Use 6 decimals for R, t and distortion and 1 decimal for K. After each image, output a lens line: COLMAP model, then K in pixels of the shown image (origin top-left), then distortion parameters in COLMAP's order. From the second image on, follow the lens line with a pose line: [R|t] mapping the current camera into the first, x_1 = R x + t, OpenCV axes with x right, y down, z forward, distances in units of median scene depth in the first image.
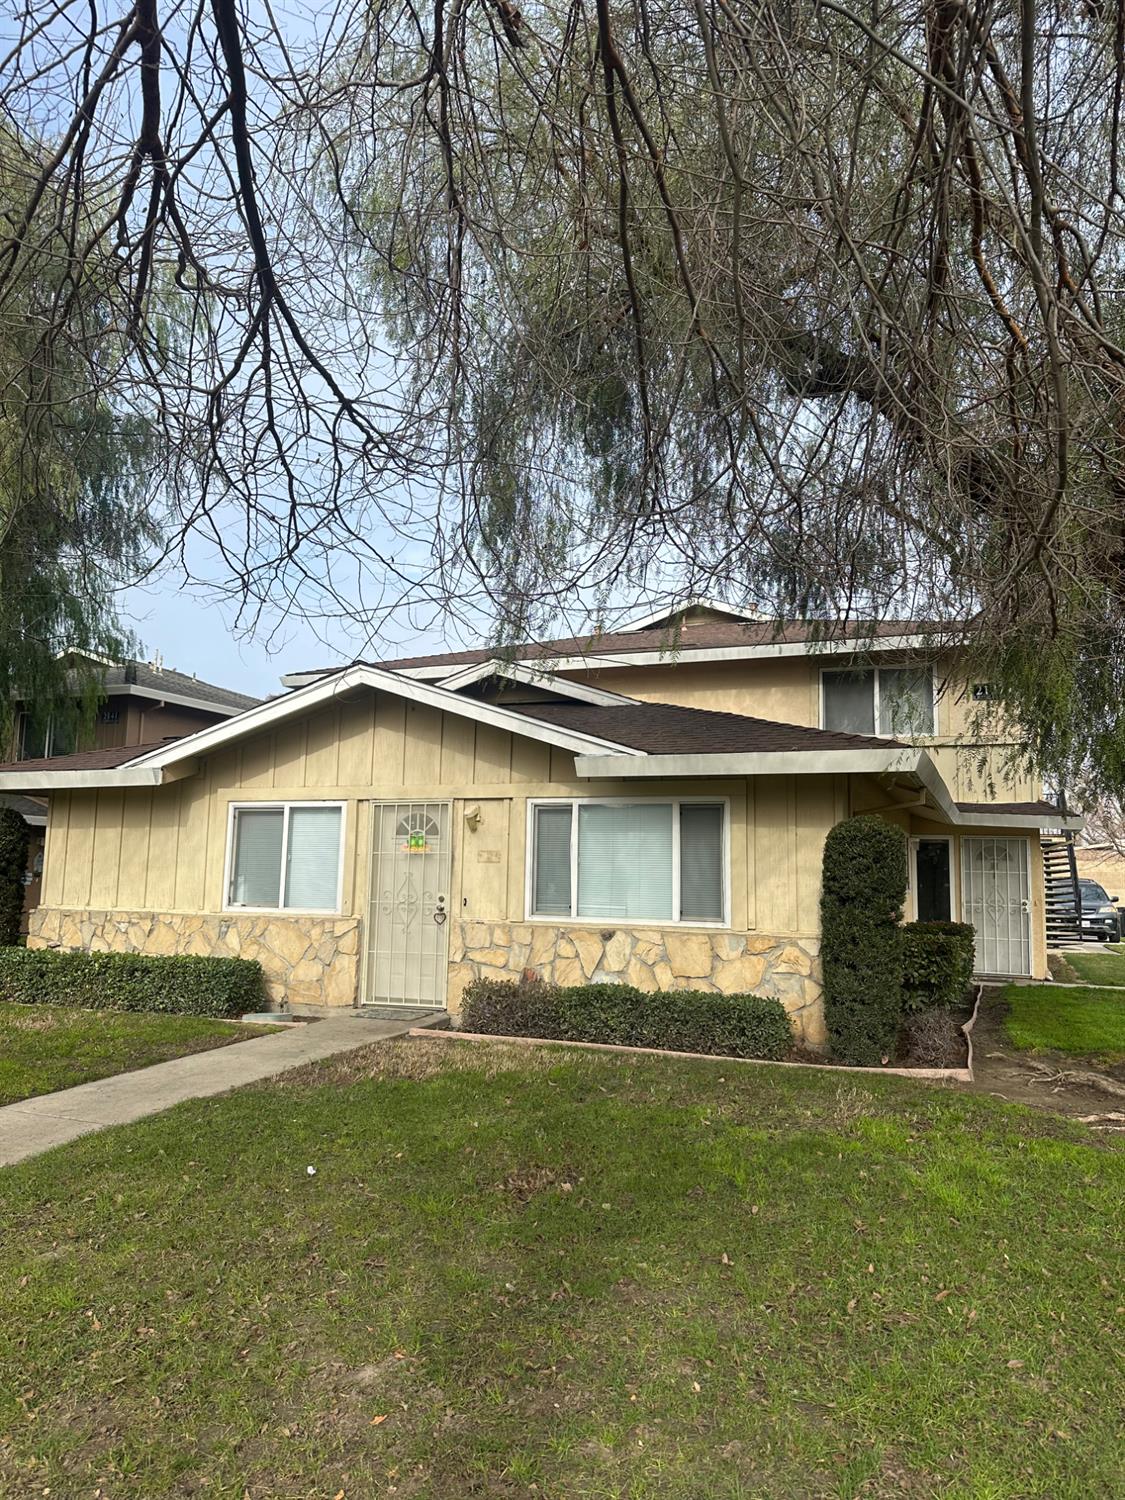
lens RADIAL K [[1044.7, 0, 562.5], [0, 1044.7, 750.0], [0, 0, 1]] dist [0.202663, -0.365444]
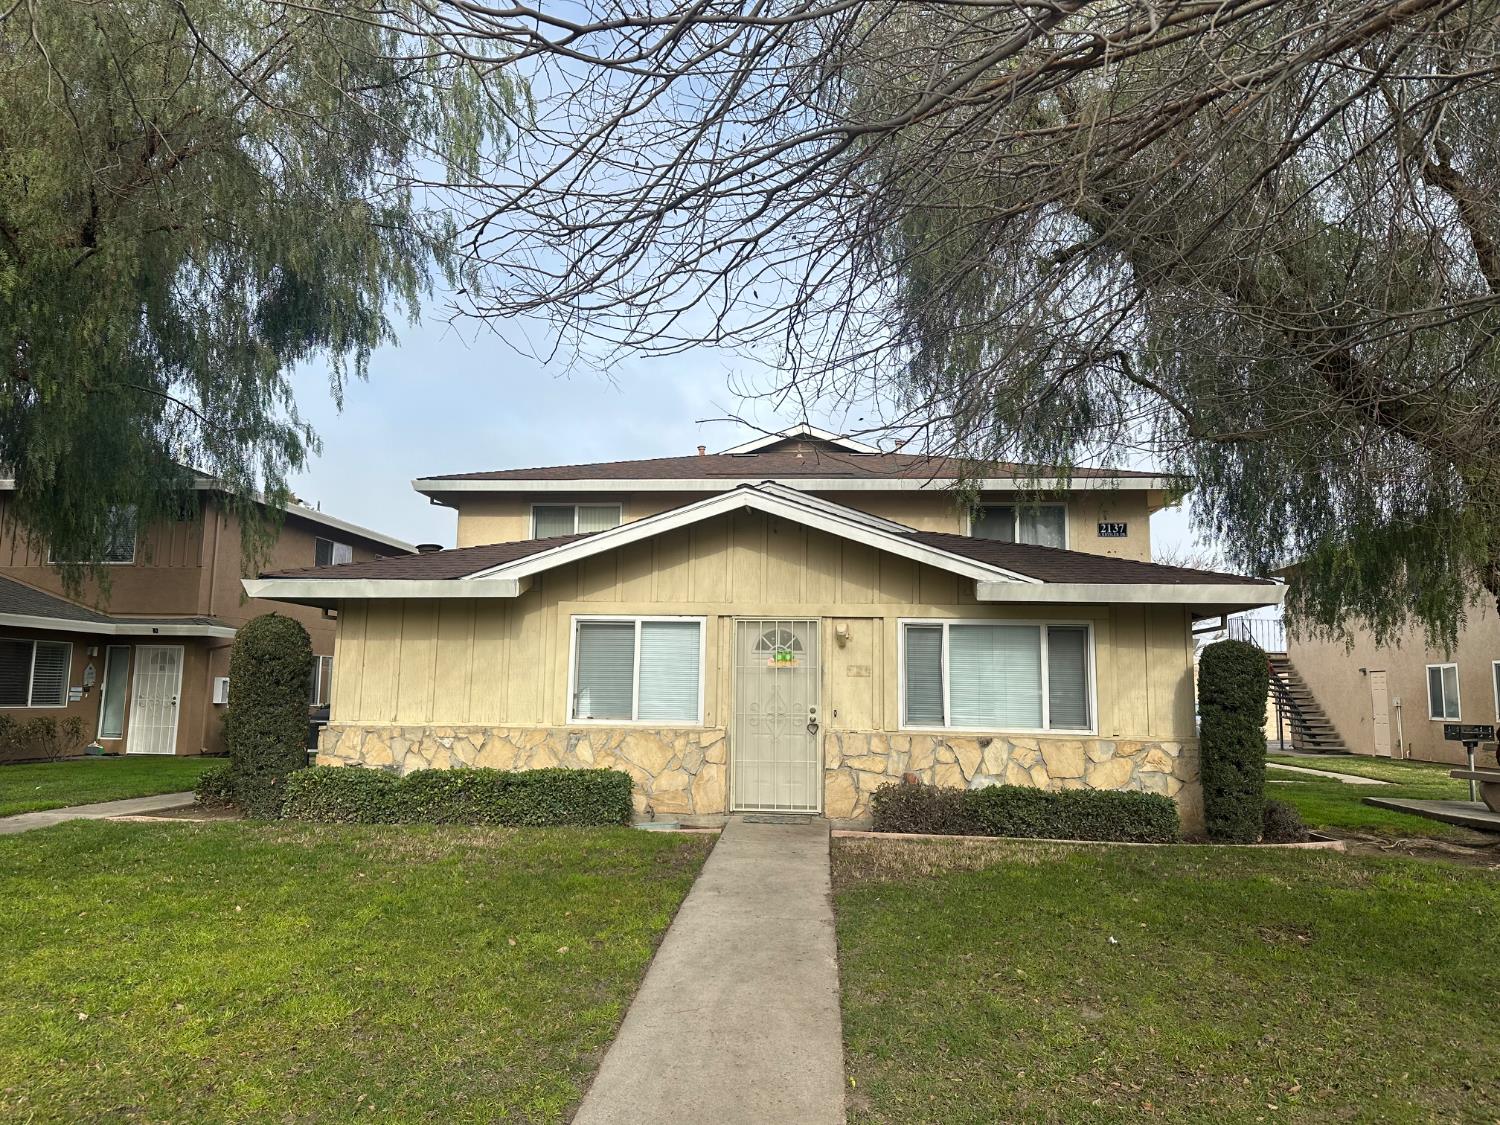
lens RADIAL K [[1044.7, 0, 750.0], [0, 1044.7, 562.5], [0, 0, 1]] dist [0.202663, -0.365444]
pose [[0.952657, 0.031538, 0.302408, -0.498850], [-0.032120, 0.999479, -0.003049, -0.003249], [-0.302346, -0.006809, 0.953174, 0.003568]]
